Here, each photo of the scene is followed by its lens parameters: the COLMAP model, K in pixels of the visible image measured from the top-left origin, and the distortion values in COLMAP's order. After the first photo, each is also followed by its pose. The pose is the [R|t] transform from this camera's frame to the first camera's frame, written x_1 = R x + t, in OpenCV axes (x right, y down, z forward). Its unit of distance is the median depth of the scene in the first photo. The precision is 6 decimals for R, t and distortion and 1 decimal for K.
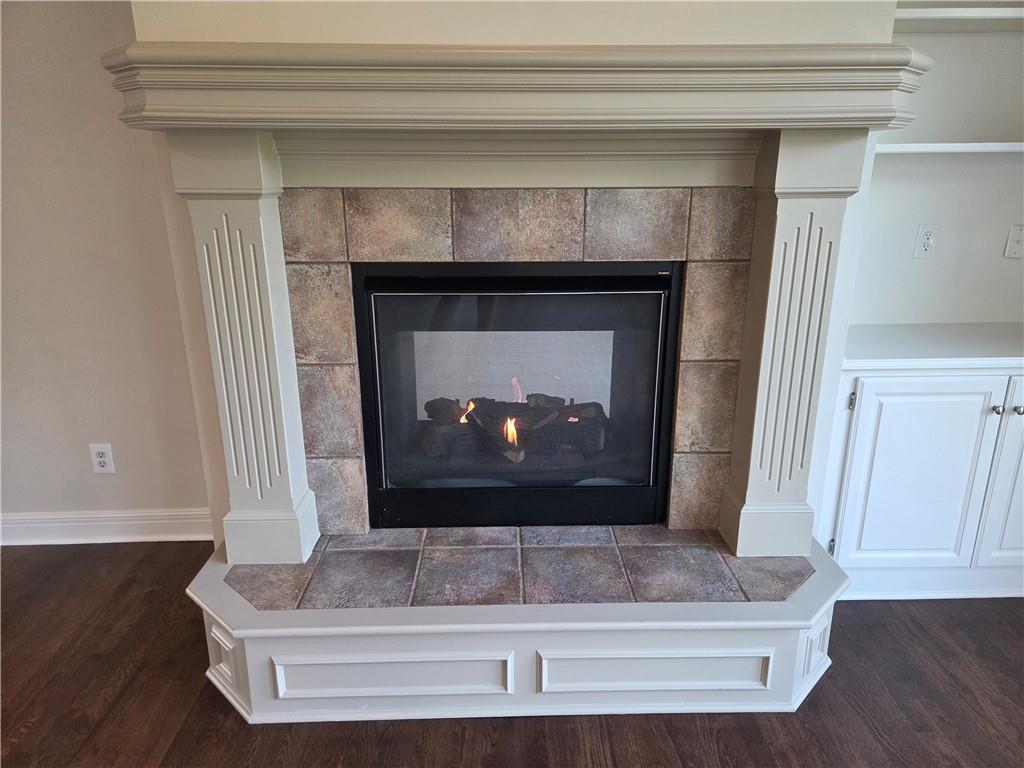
lens RADIAL K [[687.3, 0, 514.5], [0, 687.3, 382.5], [0, 0, 1]] dist [0.072404, -0.050358]
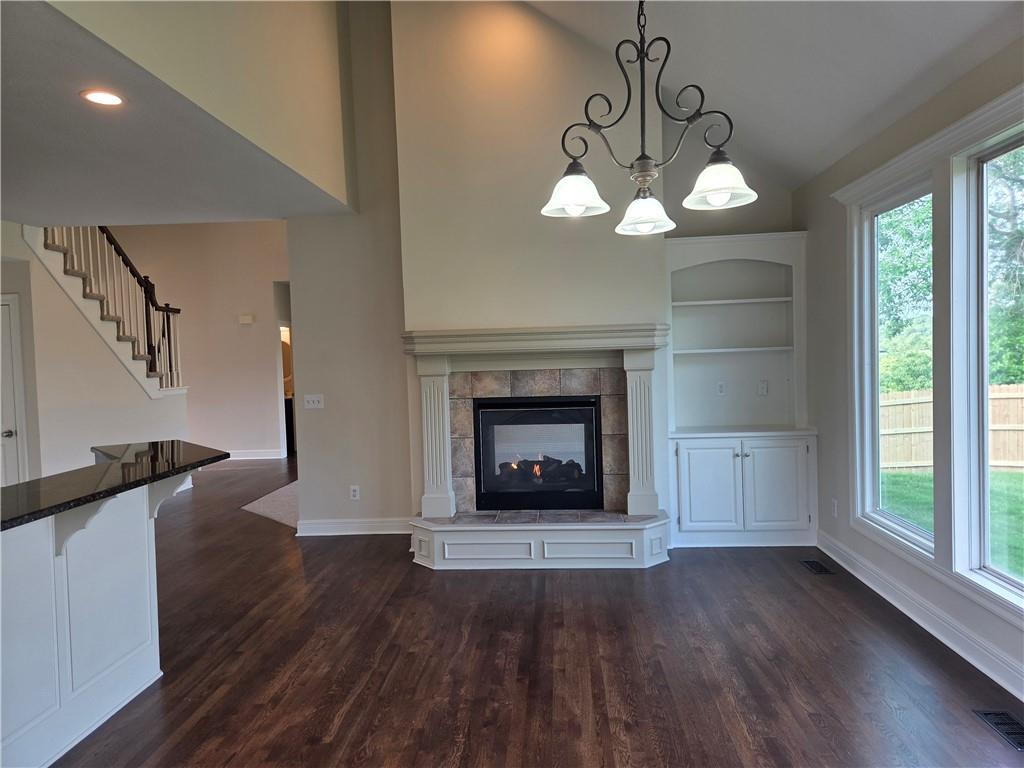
lens RADIAL K [[687.3, 0, 511.5], [0, 687.3, 383.2], [0, 0, 1]] dist [0.072404, -0.050358]
pose [[0.995151, -0.022847, -0.095664, 0.161116], [-0.001307, 0.969489, -0.245129, 0.405884], [0.098346, 0.244066, 0.964759, -1.504189]]
